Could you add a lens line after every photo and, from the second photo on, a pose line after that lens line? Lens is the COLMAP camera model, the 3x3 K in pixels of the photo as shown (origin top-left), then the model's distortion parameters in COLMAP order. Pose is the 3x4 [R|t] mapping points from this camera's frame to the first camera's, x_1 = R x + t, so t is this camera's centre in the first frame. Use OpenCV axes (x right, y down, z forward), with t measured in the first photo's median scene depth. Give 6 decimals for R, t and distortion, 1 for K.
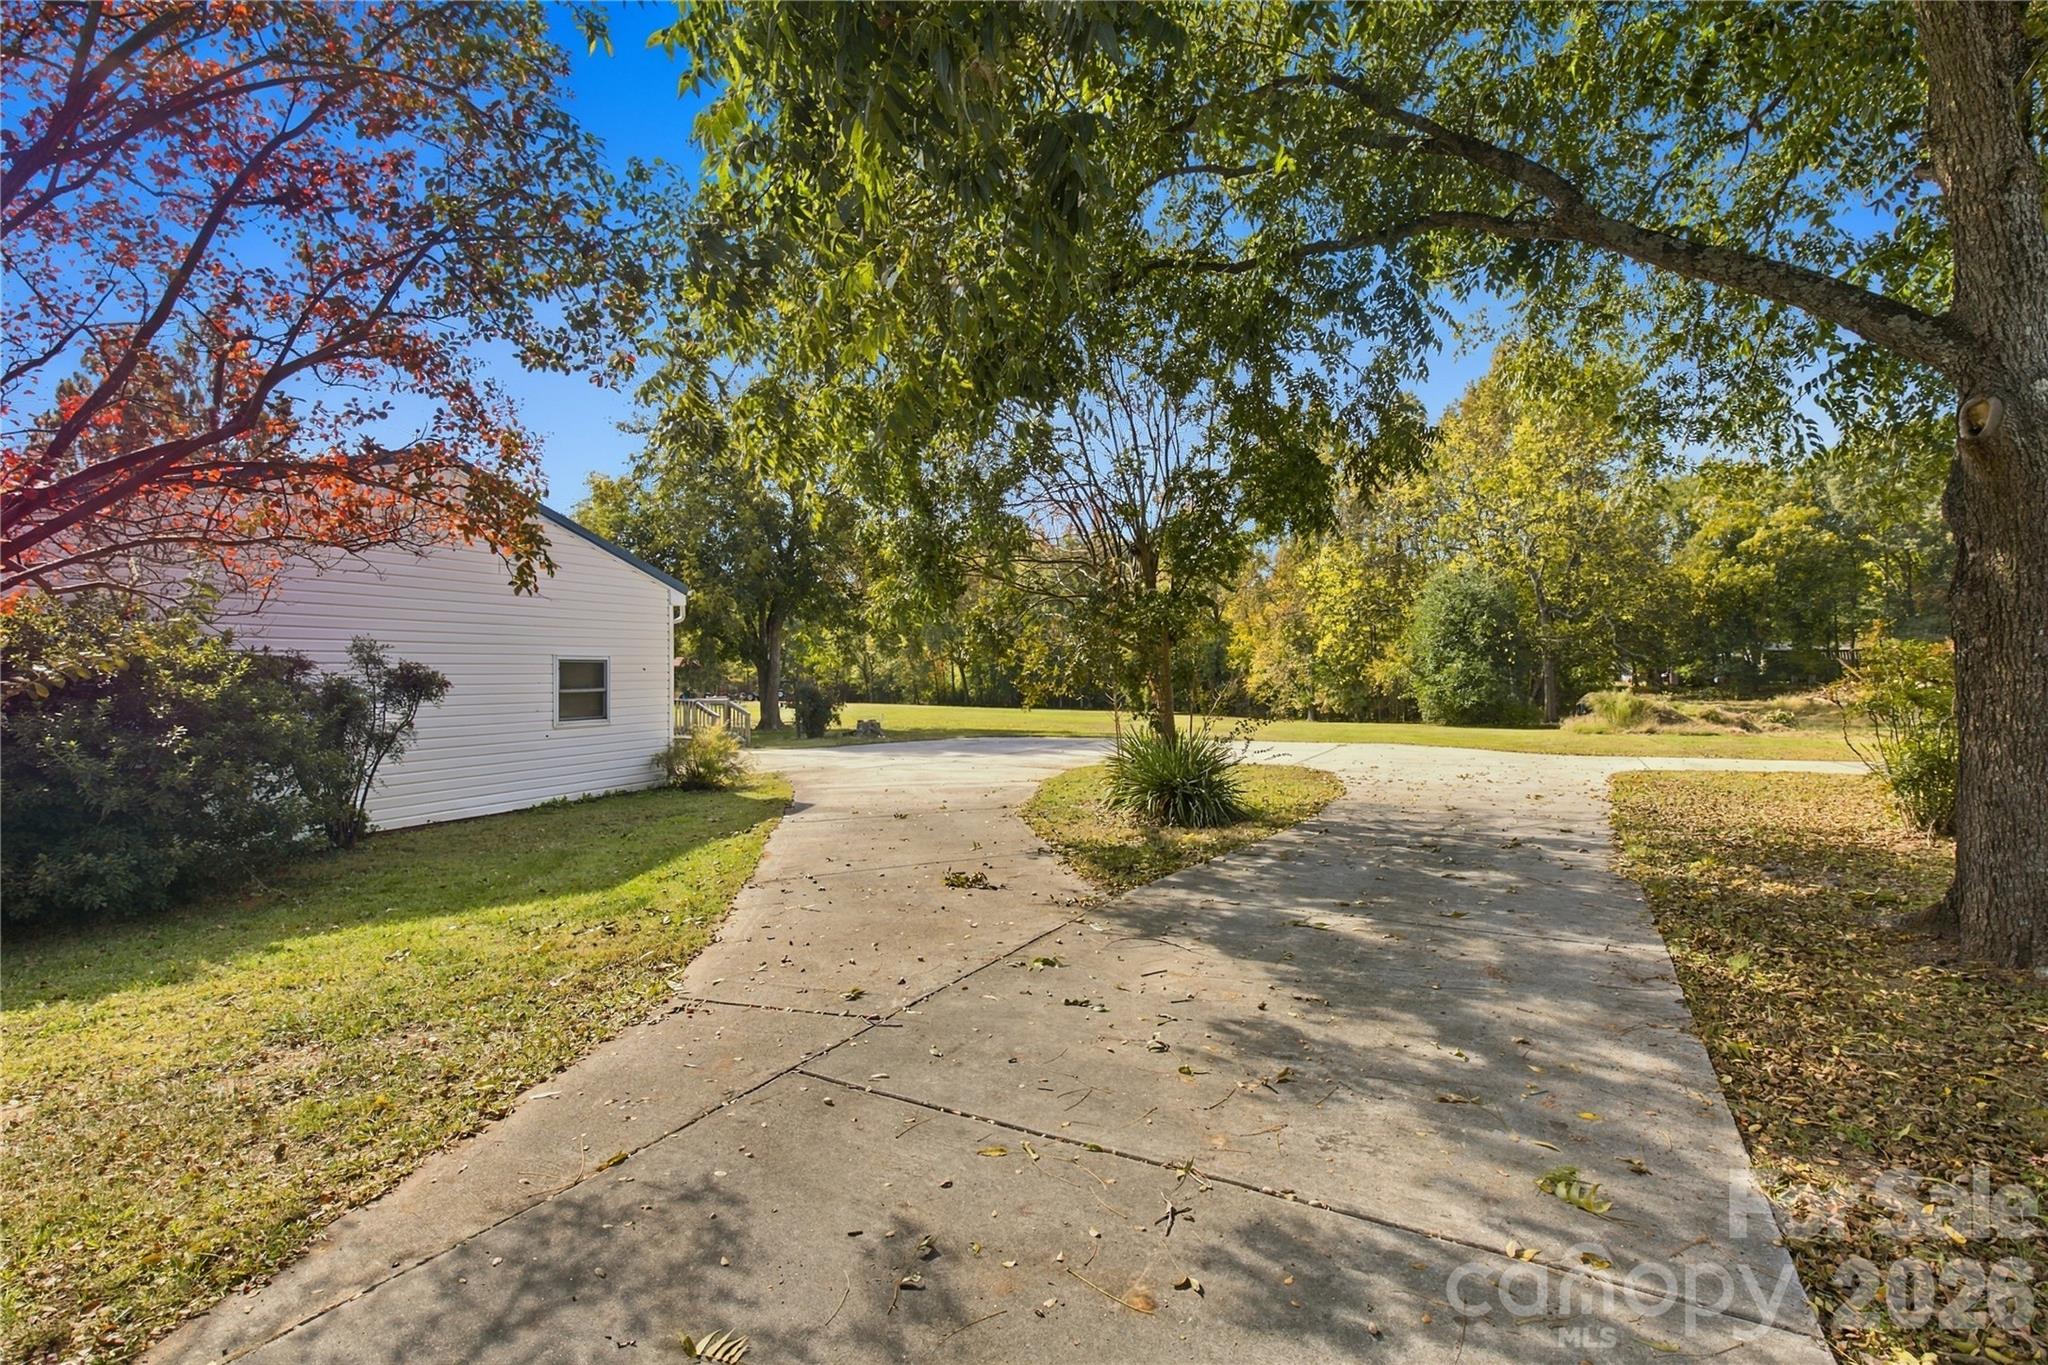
lens RADIAL K [[939.9, 0, 1014.3], [0, 939.9, 679.2], [0, 0, 1]] dist [0.000988, 0.000109]
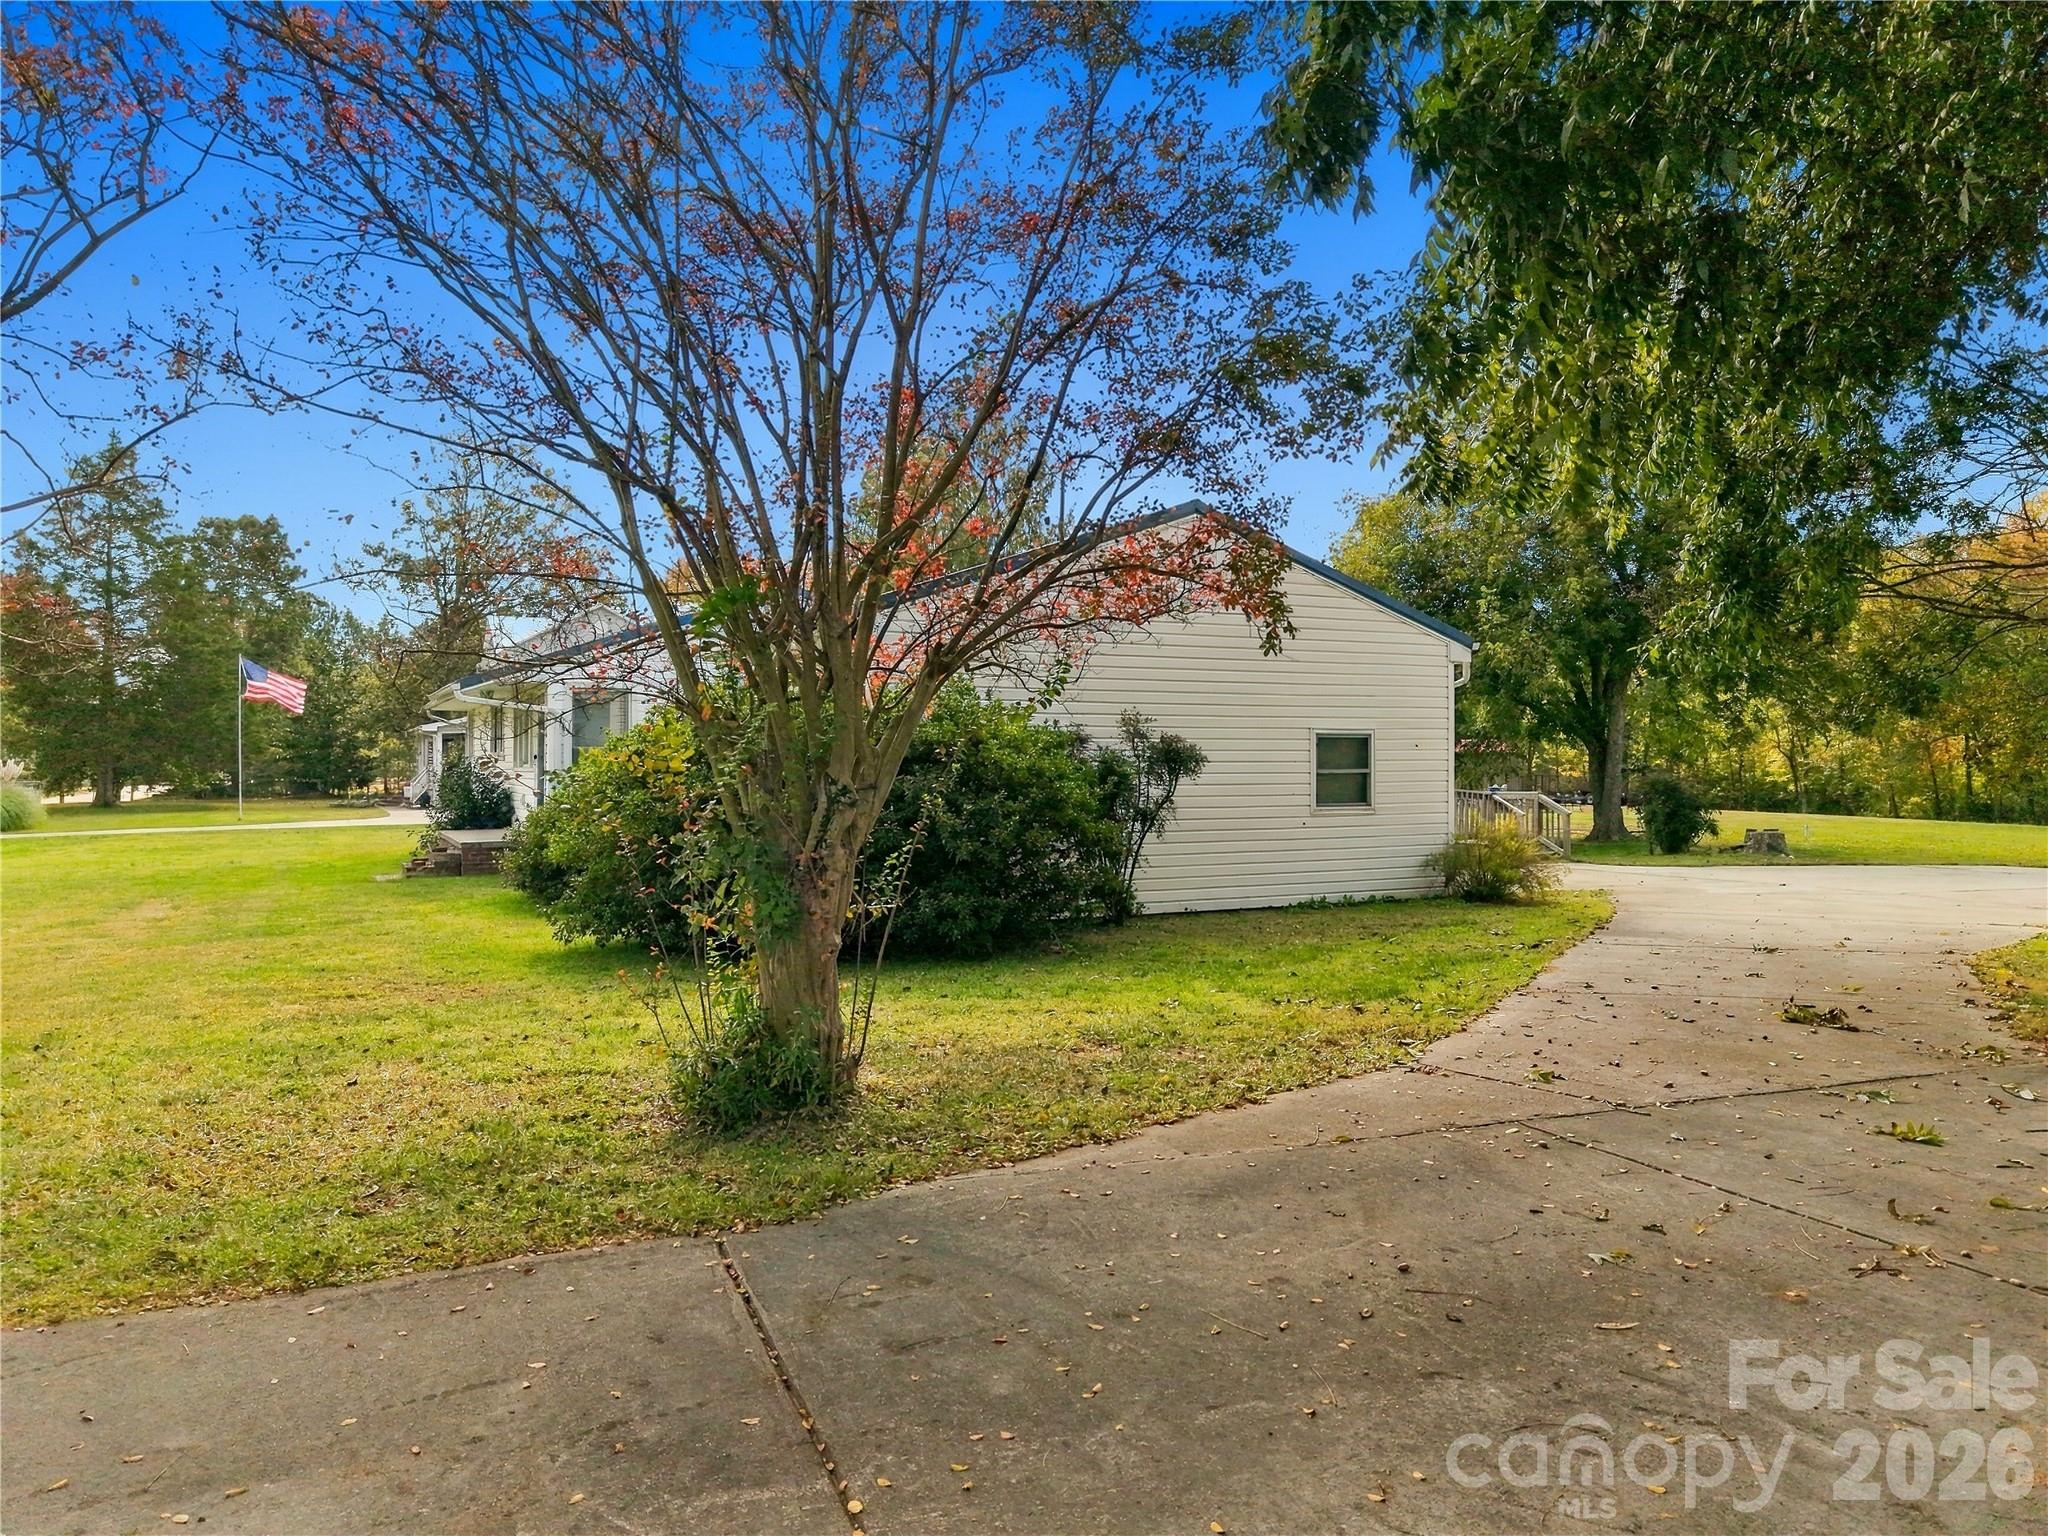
lens RADIAL K [[1407.2, 0, 1024.0], [0, 1407.2, 768.0], [0, 0, 1]] dist [0.000920, -0.101583]
pose [[0.788027, -0.004328, -0.615625, 0.121852], [0.001550, 0.999986, -0.005045, 0.022661], [0.615638, 0.003022, 0.788023, -0.221847]]
